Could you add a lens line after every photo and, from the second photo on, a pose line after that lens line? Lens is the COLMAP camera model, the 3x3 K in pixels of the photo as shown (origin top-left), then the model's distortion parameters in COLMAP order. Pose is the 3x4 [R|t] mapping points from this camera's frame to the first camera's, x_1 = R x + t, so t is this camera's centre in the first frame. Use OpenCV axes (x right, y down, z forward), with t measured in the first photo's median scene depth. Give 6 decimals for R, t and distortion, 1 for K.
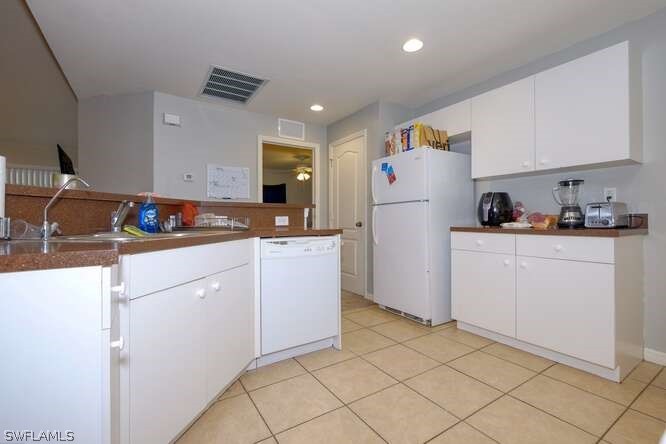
lens RADIAL K [[295.5, 0, 329.3], [0, 295.5, 219.4], [0, 0, 1]] dist [-0.000904, -0.000603]
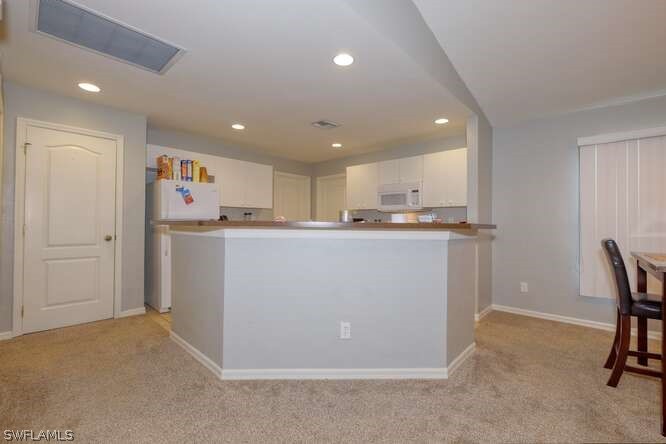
lens RADIAL K [[292.2, 0, 332.4], [0, 292.2, 220.8], [0, 0, 1]] dist [-0.001072, -0.000462]
pose [[-0.247177, 0.006360, 0.968950, -1.105916], [-0.009014, 0.999920, -0.008863, -0.042198], [-0.968929, -0.010925, -0.247100, 0.690175]]
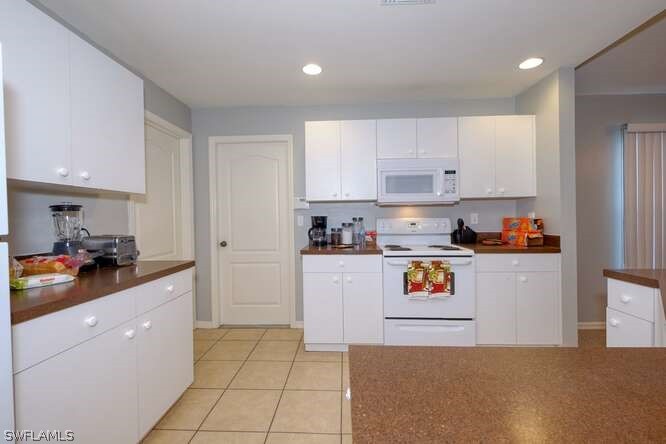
lens RADIAL K [[295.5, 0, 329.3], [0, 295.5, 219.4], [0, 0, 1]] dist [-0.000904, -0.000603]
pose [[-0.818163, 0.010697, 0.574887, -0.078434], [0.017148, 0.999836, 0.005801, -0.068145], [-0.574730, 0.014605, -0.818212, 0.905509]]
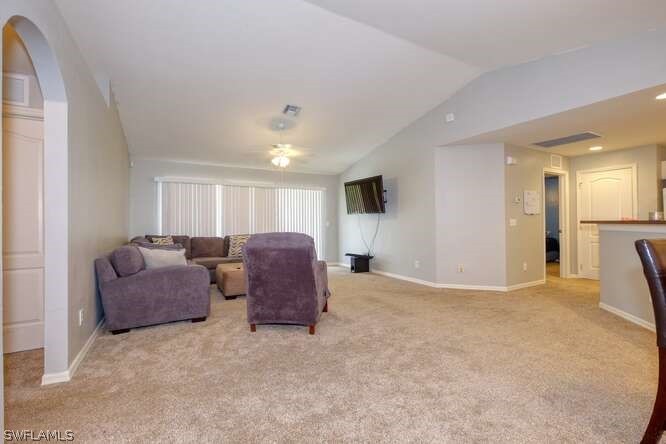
lens RADIAL K [[295.5, 0, 329.3], [0, 295.5, 219.4], [0, 0, 1]] dist [-0.000904, -0.000603]
pose [[0.998027, -0.001279, -0.062771, -1.444414], [0.000662, 0.999951, -0.009844, -0.038965], [0.062781, 0.009783, 0.997979, -0.547456]]
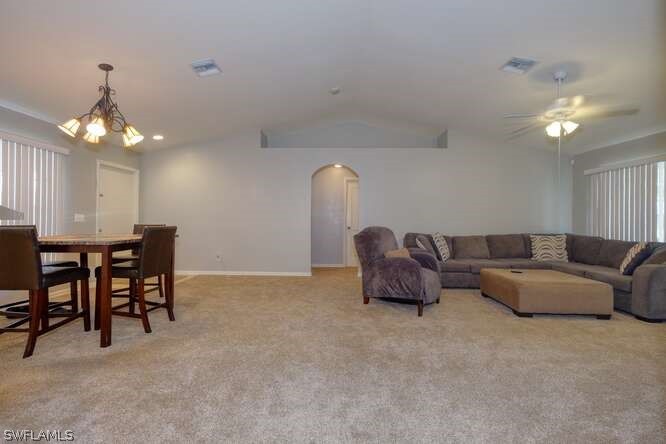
lens RADIAL K [[297.9, 0, 330.0], [0, 297.9, 220.2], [0, 0, 1]] dist [-0.002481, -0.000644]
pose [[-0.553586, -0.002229, -0.832789, -0.419625], [-0.004079, 0.999992, 0.000036, -0.032860], [0.832782, 0.003417, -0.553590, 0.972379]]
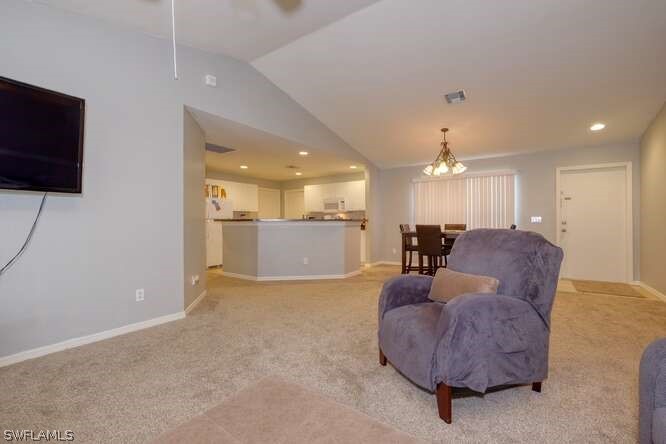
lens RADIAL K [[297.9, 0, 330.0], [0, 297.9, 220.2], [0, 0, 1]] dist [-0.002481, -0.000644]
pose [[-0.378363, 0.007173, 0.925630, -2.179035], [0.003141, 0.999974, -0.006465, -0.025509], [-0.925652, 0.000461, -0.378375, 1.034690]]
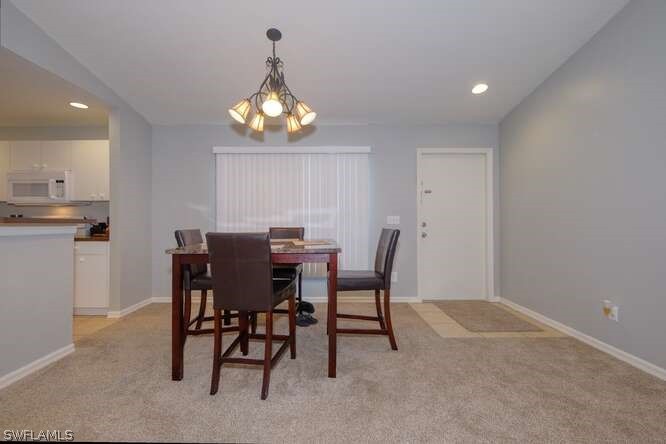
lens RADIAL K [[295.5, 0, 329.3], [0, 295.5, 219.4], [0, 0, 1]] dist [-0.000904, -0.000603]
pose [[-0.839064, 0.007782, 0.543977, -1.415775], [0.004514, 0.999963, -0.007342, -0.032145], [-0.544014, -0.003705, -0.839068, 0.375874]]
